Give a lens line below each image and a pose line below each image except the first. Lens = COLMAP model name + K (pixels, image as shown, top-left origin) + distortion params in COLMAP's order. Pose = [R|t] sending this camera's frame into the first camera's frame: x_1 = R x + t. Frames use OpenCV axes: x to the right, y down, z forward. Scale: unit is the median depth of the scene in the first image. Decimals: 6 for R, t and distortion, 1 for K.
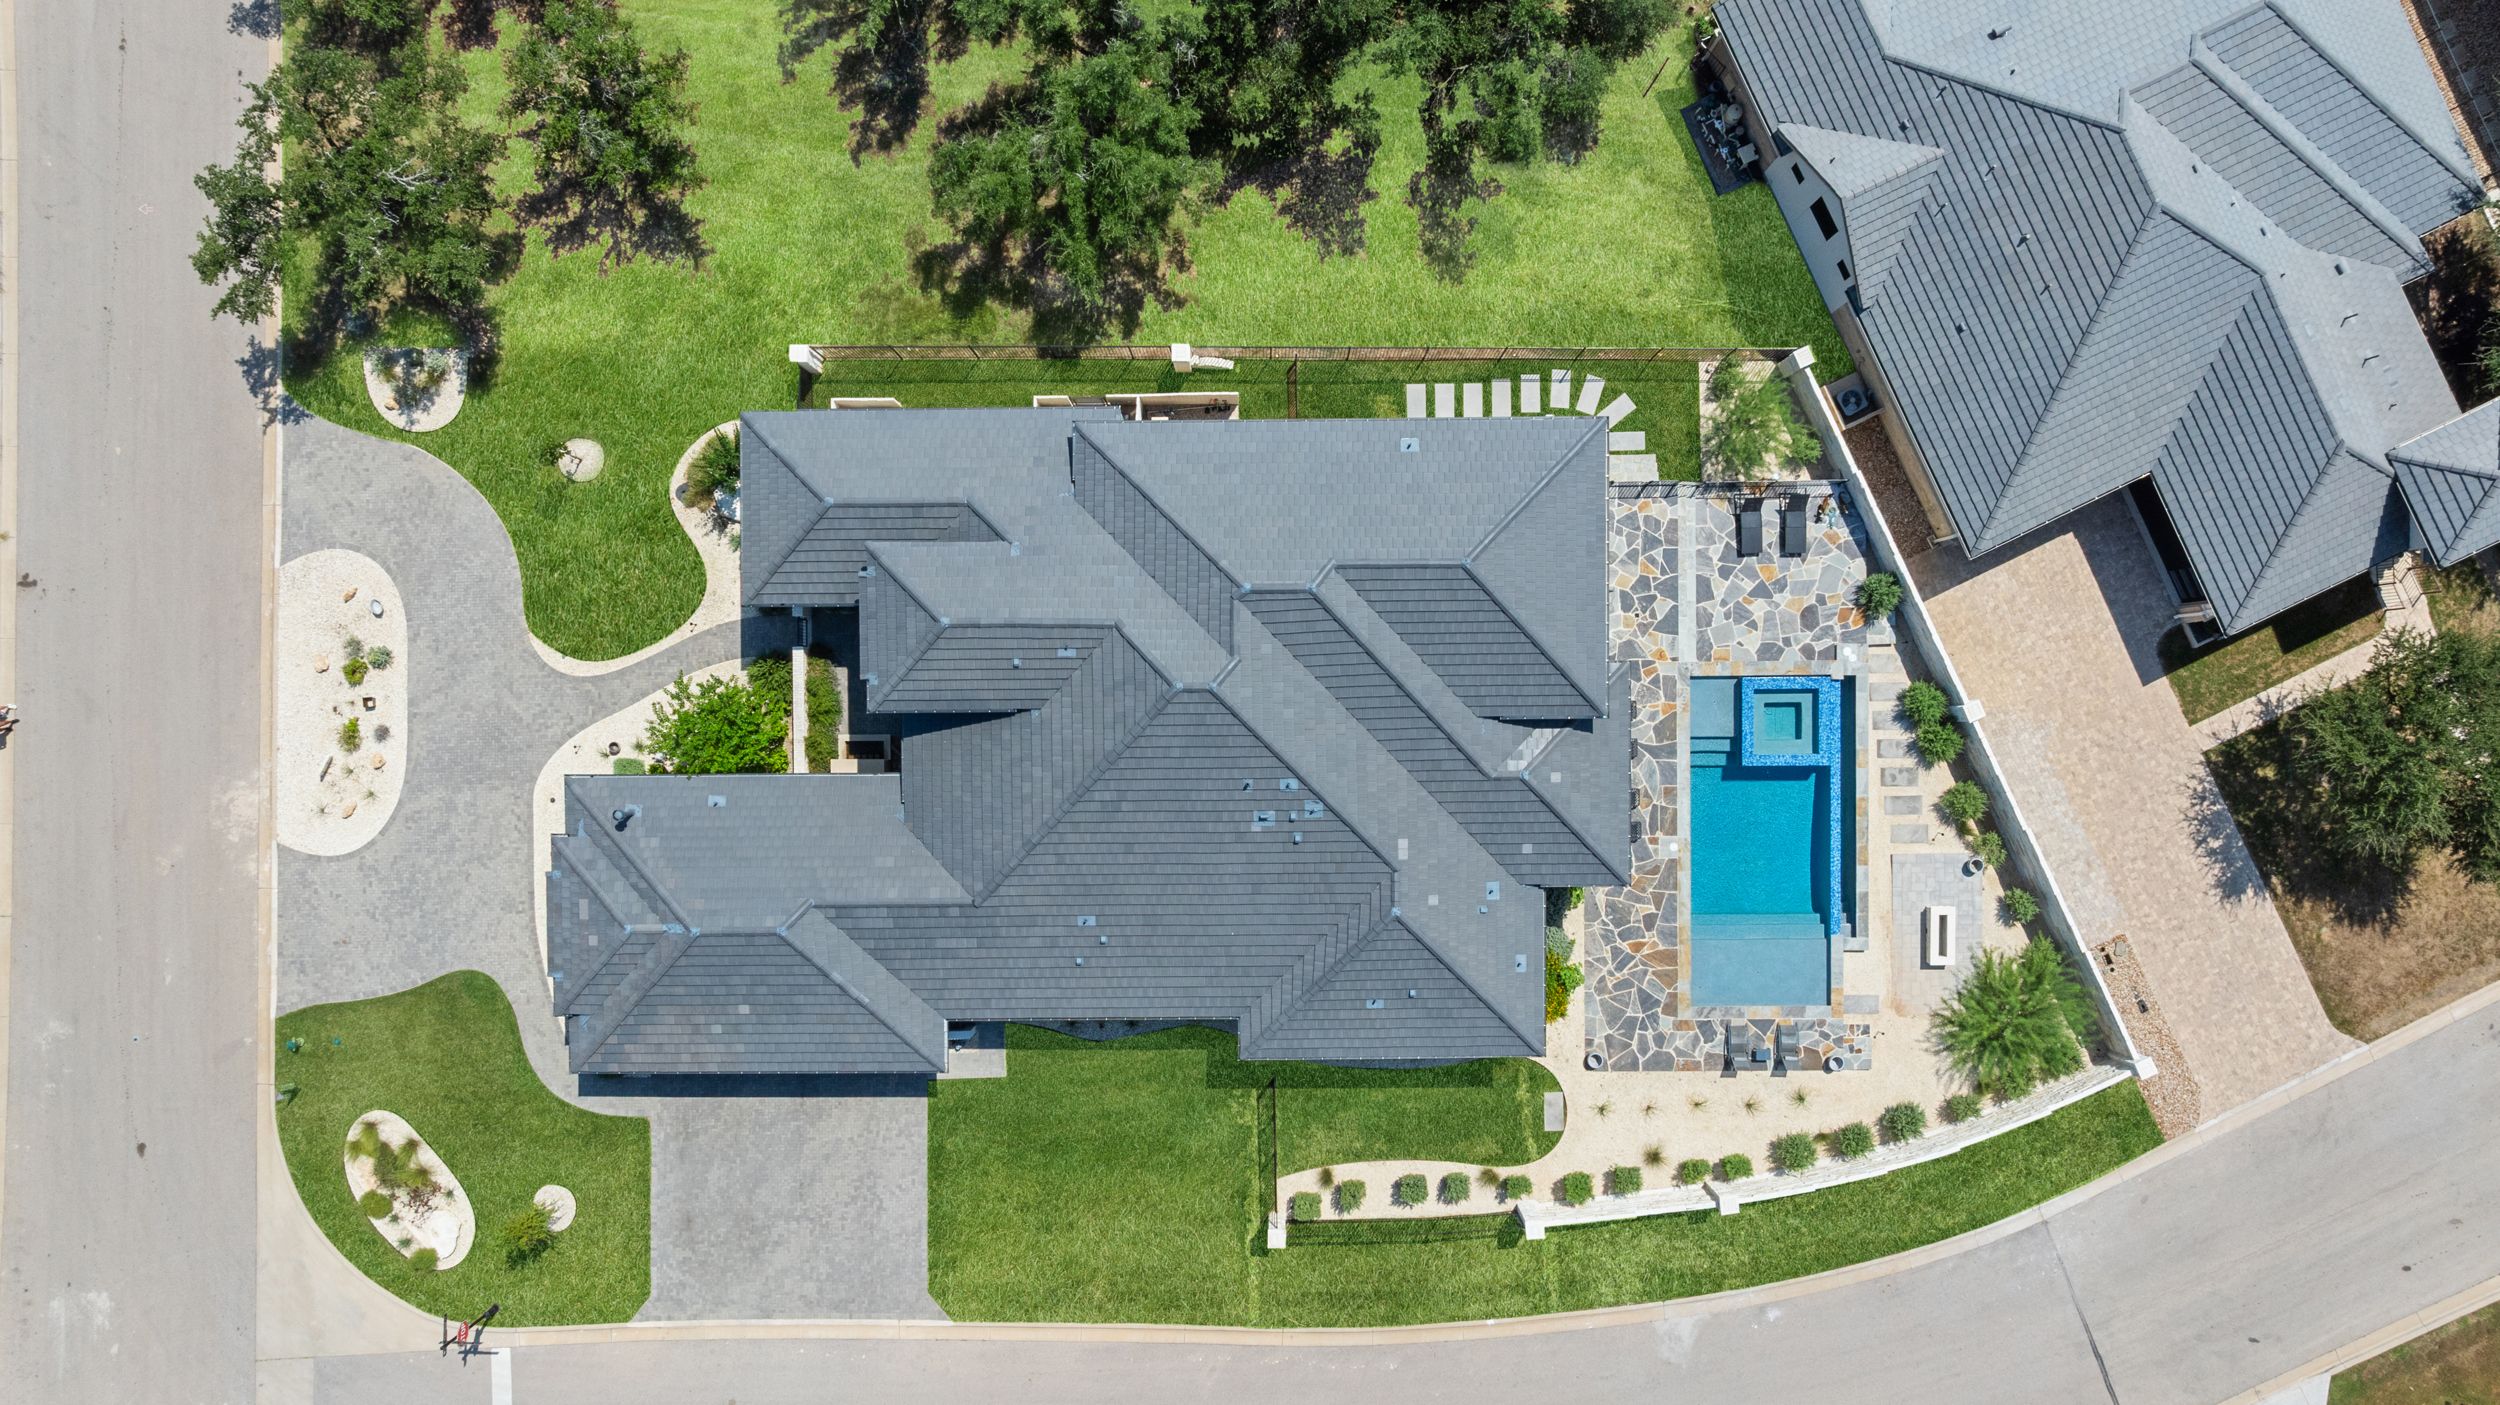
lens RADIAL K [[1762.7, 0, 1250.0], [0, 1762.7, 702.5], [0, 0, 1]] dist [0.000443, -0.001607]
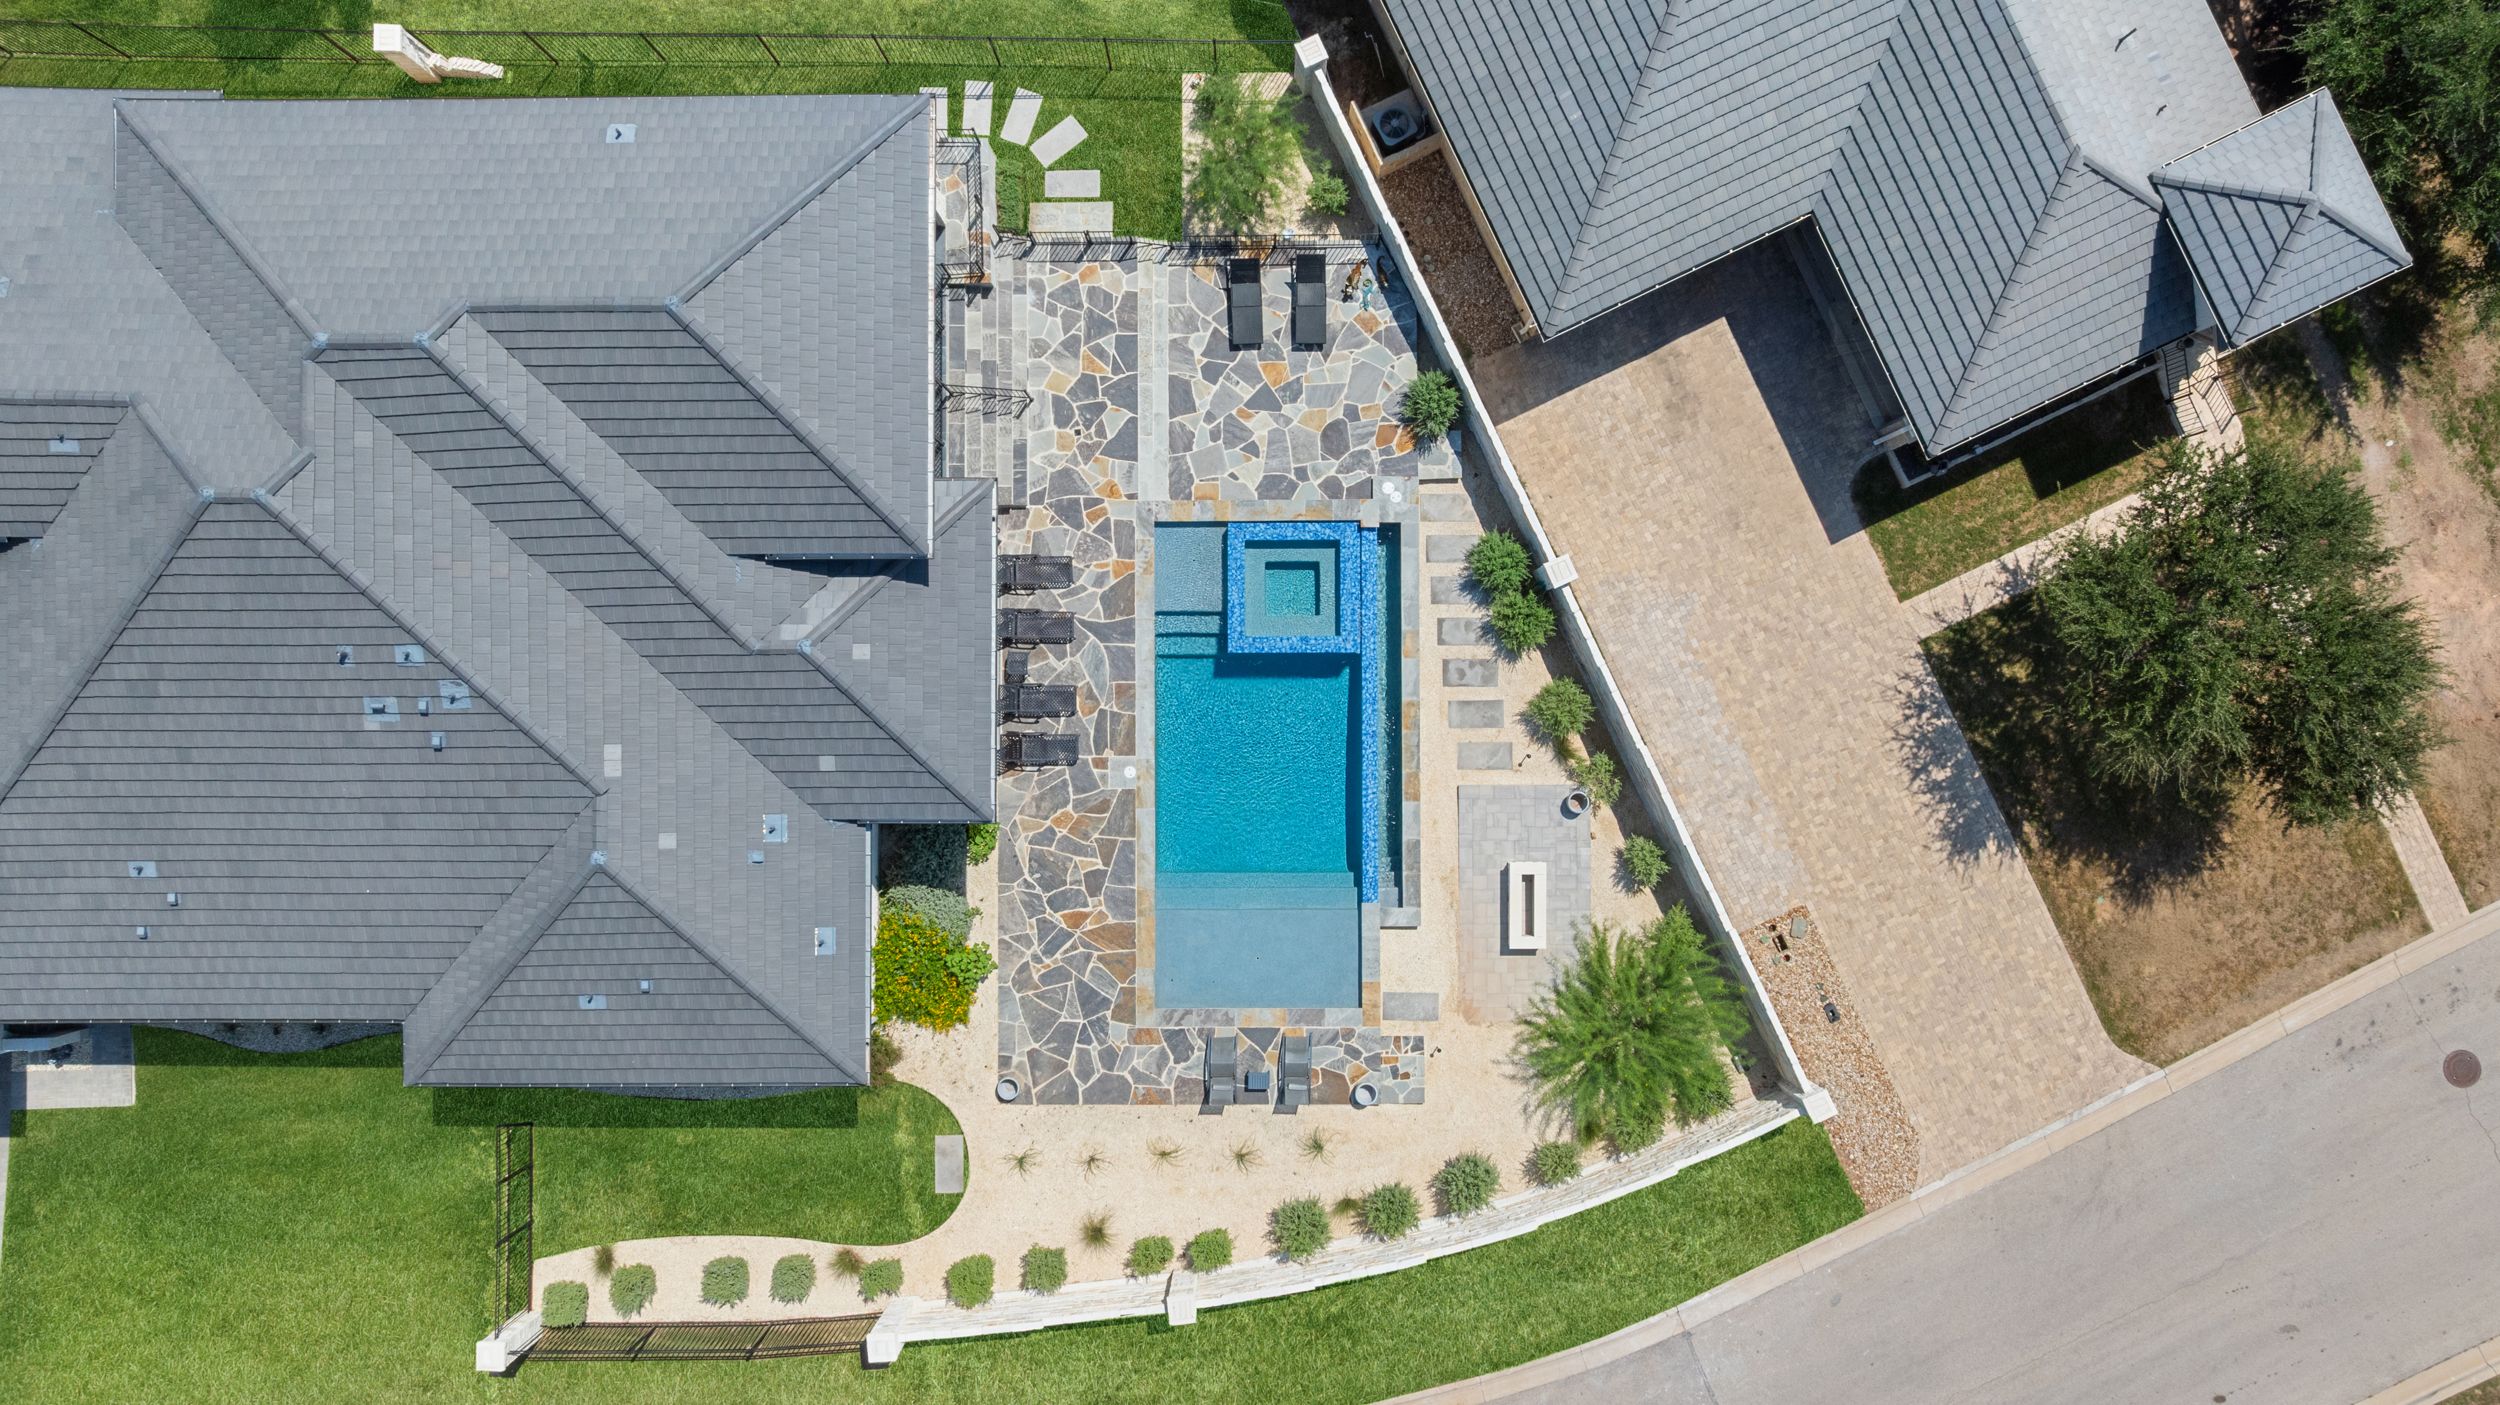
lens RADIAL K [[1741.0, 0, 1243.3], [0, 1741.0, 642.8], [0, 0, 1]] dist [0.033041, -0.102505]
pose [[0.999966, 0.004553, -0.006869, 0.288784], [-0.004780, 0.999431, -0.033378, 0.054416], [0.006714, 0.033410, 0.999419, 0.326718]]
